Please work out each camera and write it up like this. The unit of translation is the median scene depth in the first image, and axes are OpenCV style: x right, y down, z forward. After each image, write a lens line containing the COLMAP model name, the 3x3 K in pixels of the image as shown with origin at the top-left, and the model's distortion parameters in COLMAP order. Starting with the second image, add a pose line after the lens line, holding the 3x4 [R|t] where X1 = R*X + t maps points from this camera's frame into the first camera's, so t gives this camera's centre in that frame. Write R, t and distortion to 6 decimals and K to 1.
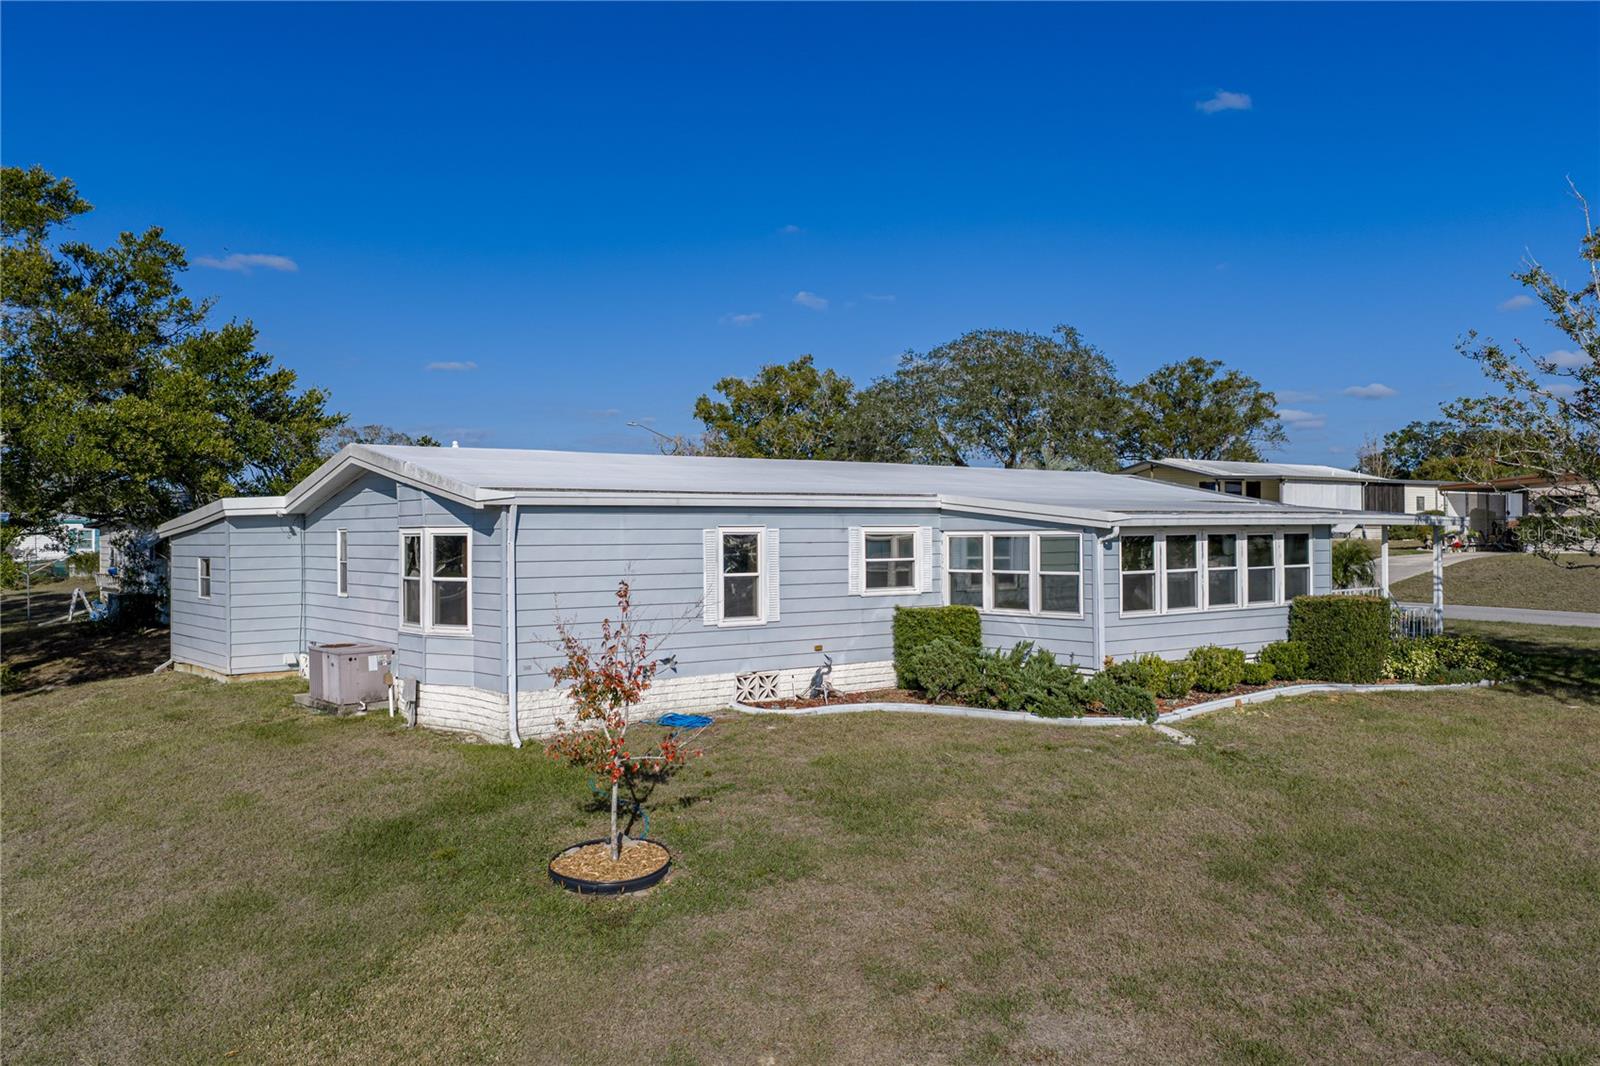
lens RADIAL K [[1332.8, 0, 788.3], [0, 1332.8, 530.3], [0, 0, 1]] dist [0.032675, -0.042606]
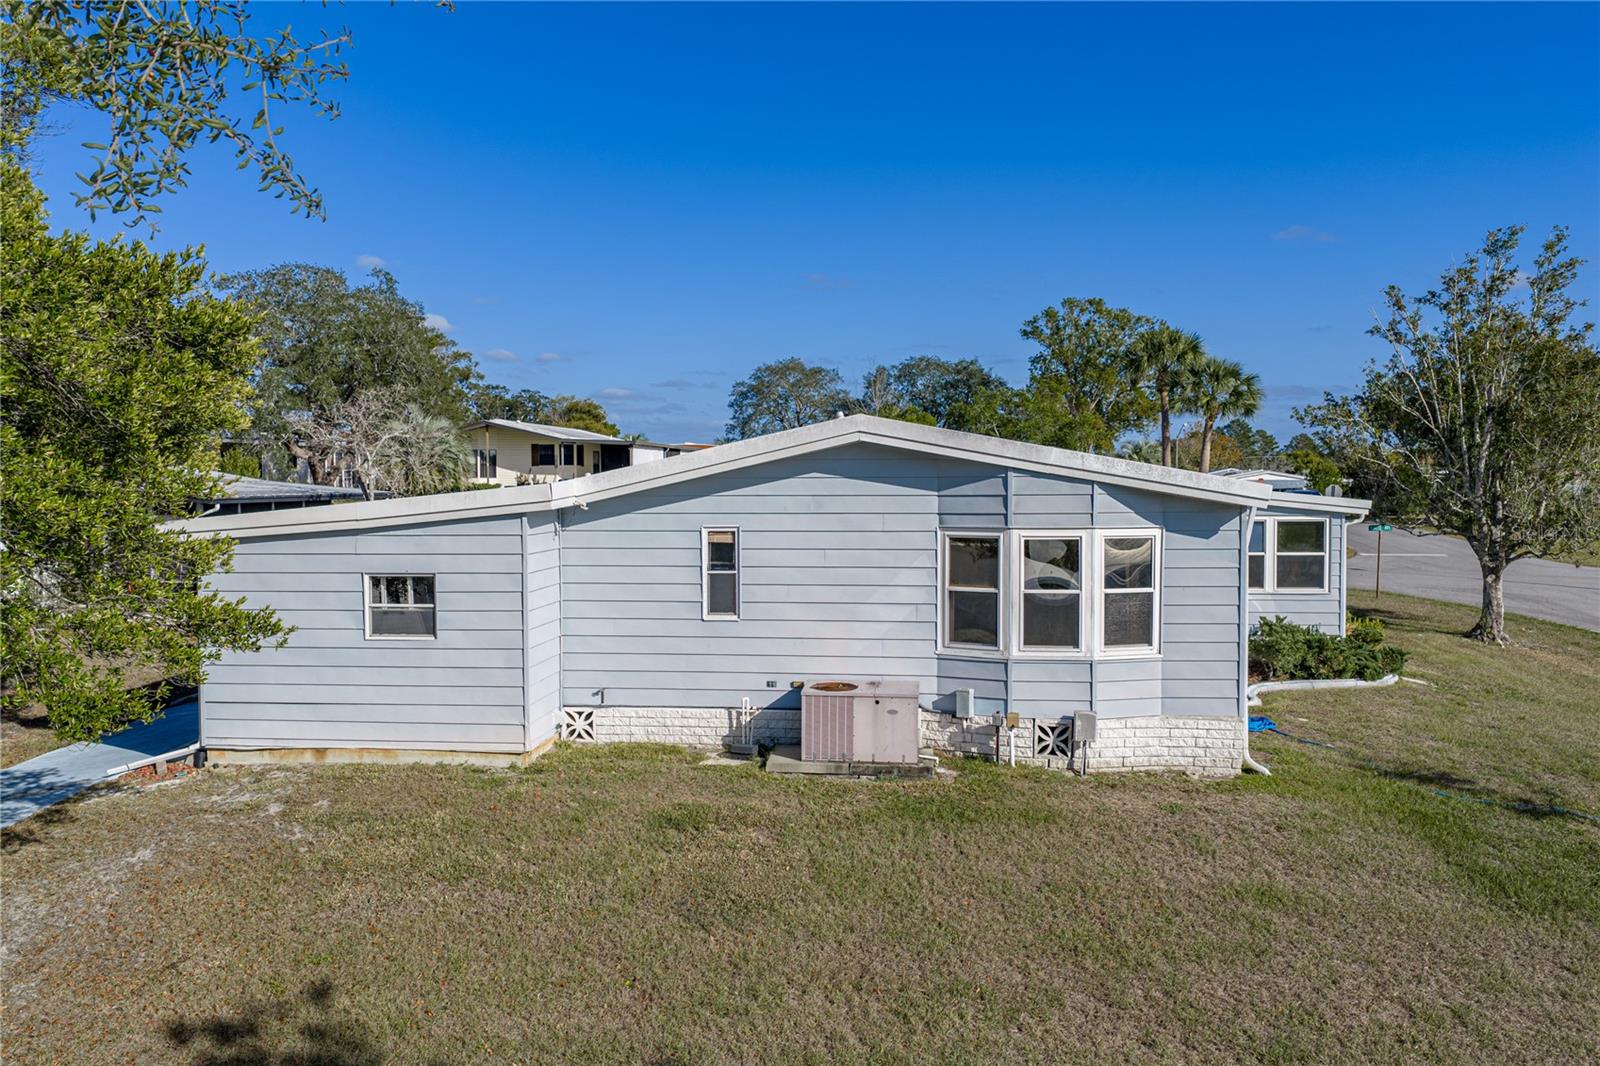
lens RADIAL K [[1332.8, 0, 800.5], [0, 1332.8, 529.3], [0, 0, 1]] dist [0.032675, -0.042606]
pose [[0.697575, -0.023835, 0.716115, -0.913509], [-0.002116, 0.999374, 0.035324, -0.027974], [-0.716509, -0.026156, 0.697087, 0.523070]]
